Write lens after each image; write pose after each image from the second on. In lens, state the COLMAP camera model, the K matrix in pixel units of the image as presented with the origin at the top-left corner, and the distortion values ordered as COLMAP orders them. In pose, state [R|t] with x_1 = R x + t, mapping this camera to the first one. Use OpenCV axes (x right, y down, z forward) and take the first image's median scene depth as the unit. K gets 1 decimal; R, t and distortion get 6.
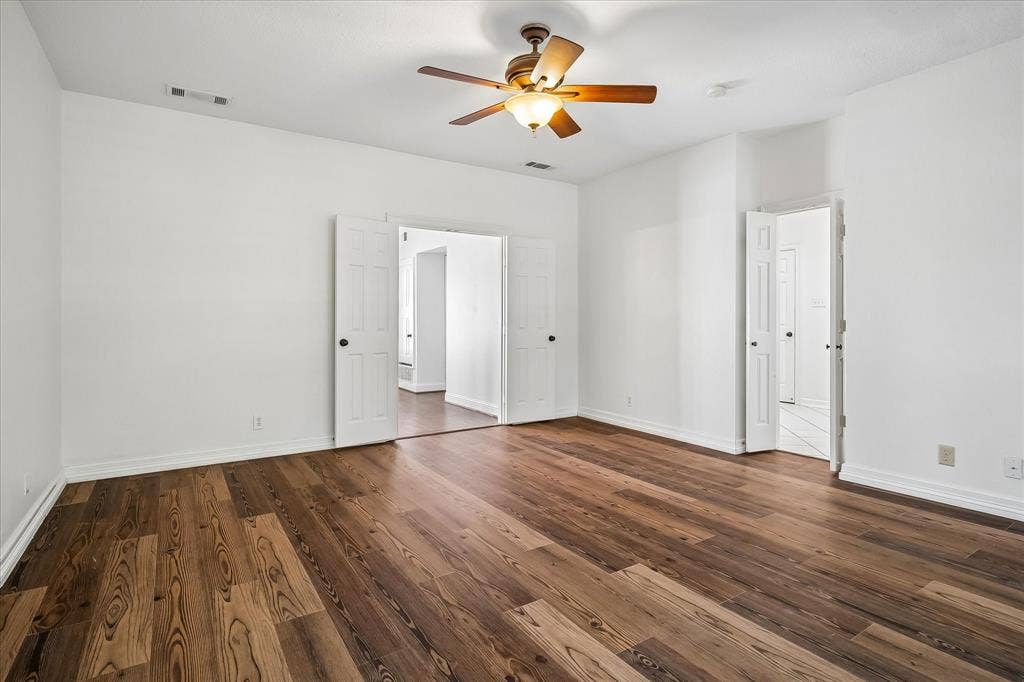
lens RADIAL K [[523.2, 0, 511.6], [0, 523.2, 326.0], [0, 0, 1]] dist [-0.000364, -0.000594]
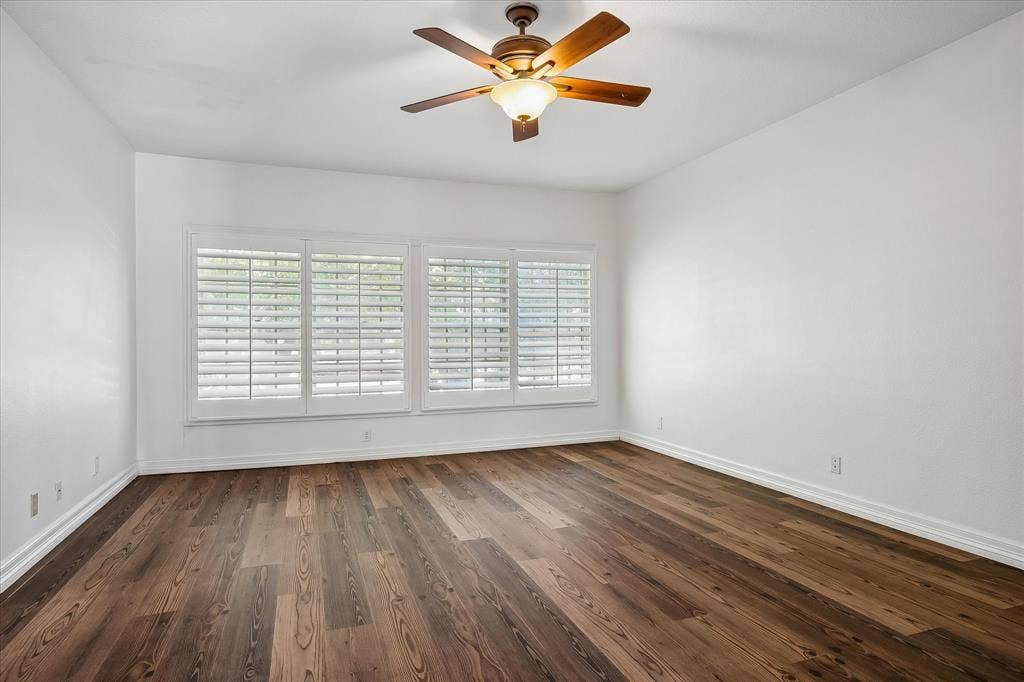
lens RADIAL K [[567.2, 0, 512.0], [0, 567.2, 341.0], [0, 0, 1]] dist [0.000364, 0.000061]
pose [[-0.971689, 0.006776, 0.236165, -0.176343], [0.011863, 0.999727, 0.020126, -0.033130], [-0.235964, 0.022358, -0.971505, 2.127045]]
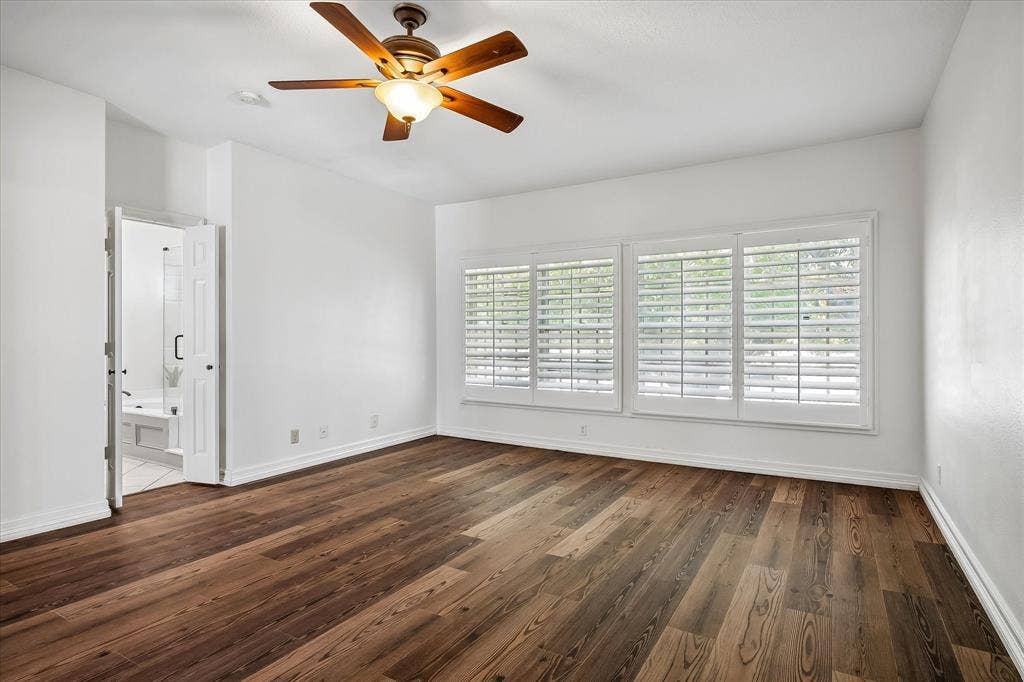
lens RADIAL K [[531.8, 0, 524.6], [0, 531.8, 333.8], [0, 0, 1]] dist [0.000221, -0.000329]
pose [[-0.448658, 0.012300, 0.893619, -0.923889], [0.013660, 0.999883, -0.006904, -0.015276], [-0.893599, 0.009110, -0.448773, 1.358470]]
